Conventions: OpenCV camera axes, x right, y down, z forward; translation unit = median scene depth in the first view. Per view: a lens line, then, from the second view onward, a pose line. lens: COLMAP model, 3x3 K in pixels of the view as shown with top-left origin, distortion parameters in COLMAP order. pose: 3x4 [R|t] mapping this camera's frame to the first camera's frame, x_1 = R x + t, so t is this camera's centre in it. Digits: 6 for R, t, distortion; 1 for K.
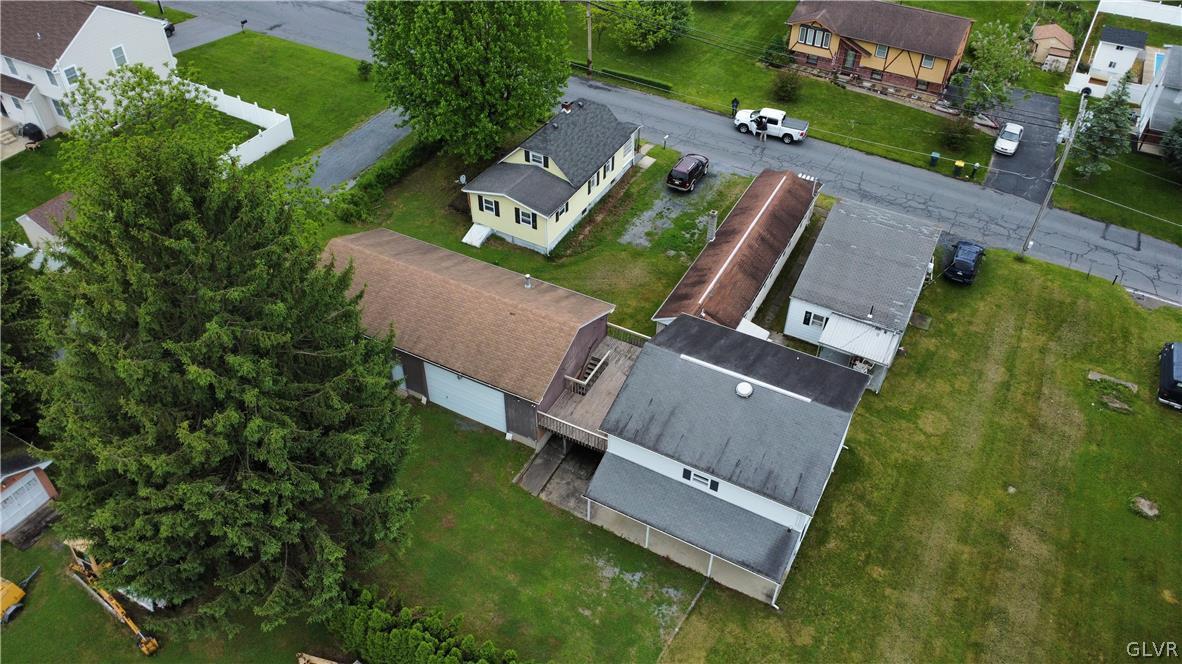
lens RADIAL K [[852.3, 0, 587.8], [0, 852.3, 329.3], [0, 0, 1]] dist [-0.033100, 0.008221]
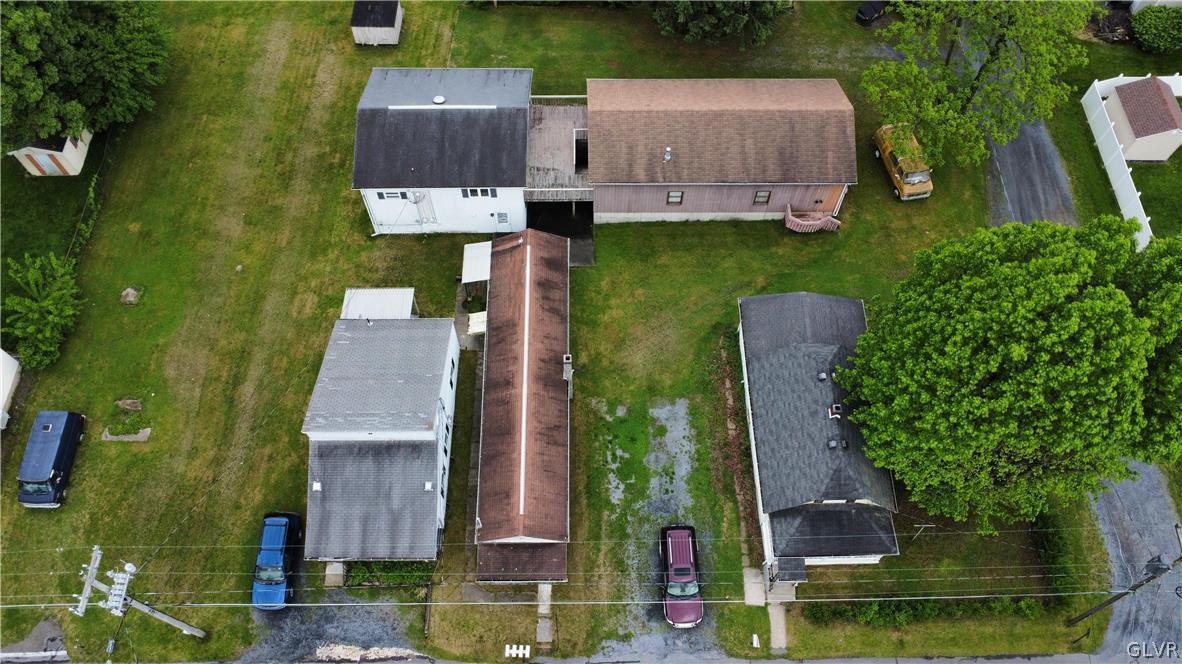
lens RADIAL K [[852.3, 0, 580.8], [0, 852.3, 331.9], [0, 0, 1]] dist [-0.033100, 0.008221]
pose [[-0.880893, 0.408088, -0.239773, 0.291759], [-0.320779, -0.142238, 0.936413, -0.818860], [0.348034, 0.901794, 0.256202, 0.689507]]
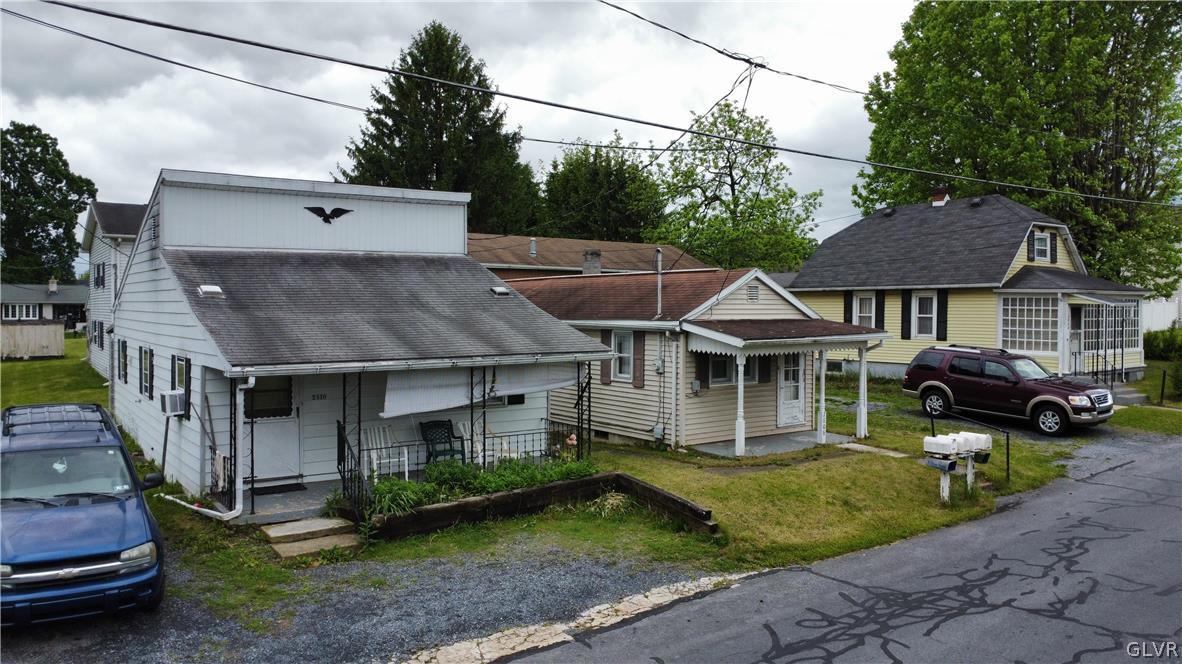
lens RADIAL K [[852.3, 0, 585.9], [0, 852.3, 333.0], [0, 0, 1]] dist [-0.033100, 0.008221]
pose [[-0.448665, 0.012077, -0.893619, 0.537341], [-0.592067, 0.744987, 0.307331, -0.226853], [0.669445, 0.666970, -0.327099, 1.070301]]
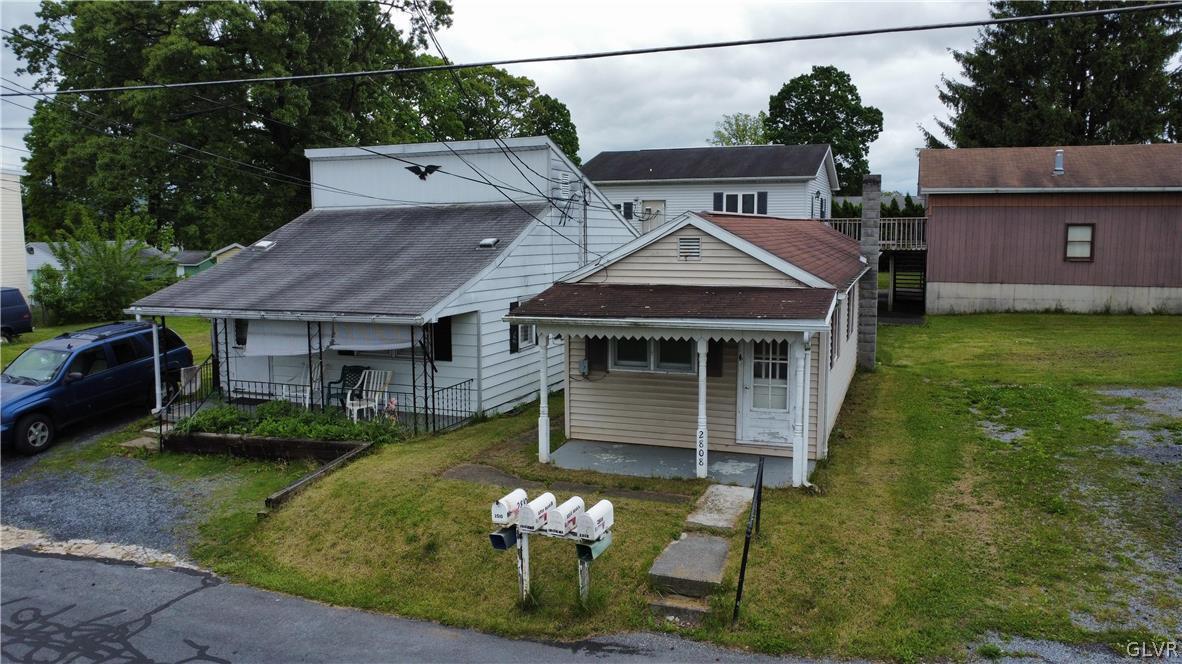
lens RADIAL K [[852.3, 0, 585.4], [0, 852.3, 330.6], [0, 0, 1]] dist [-0.033100, 0.008221]
pose [[-0.992084, 0.006399, -0.125409, 0.289900], [-0.088707, 0.671157, 0.735989, -0.321596], [0.088879, 0.741288, -0.665276, 1.157606]]
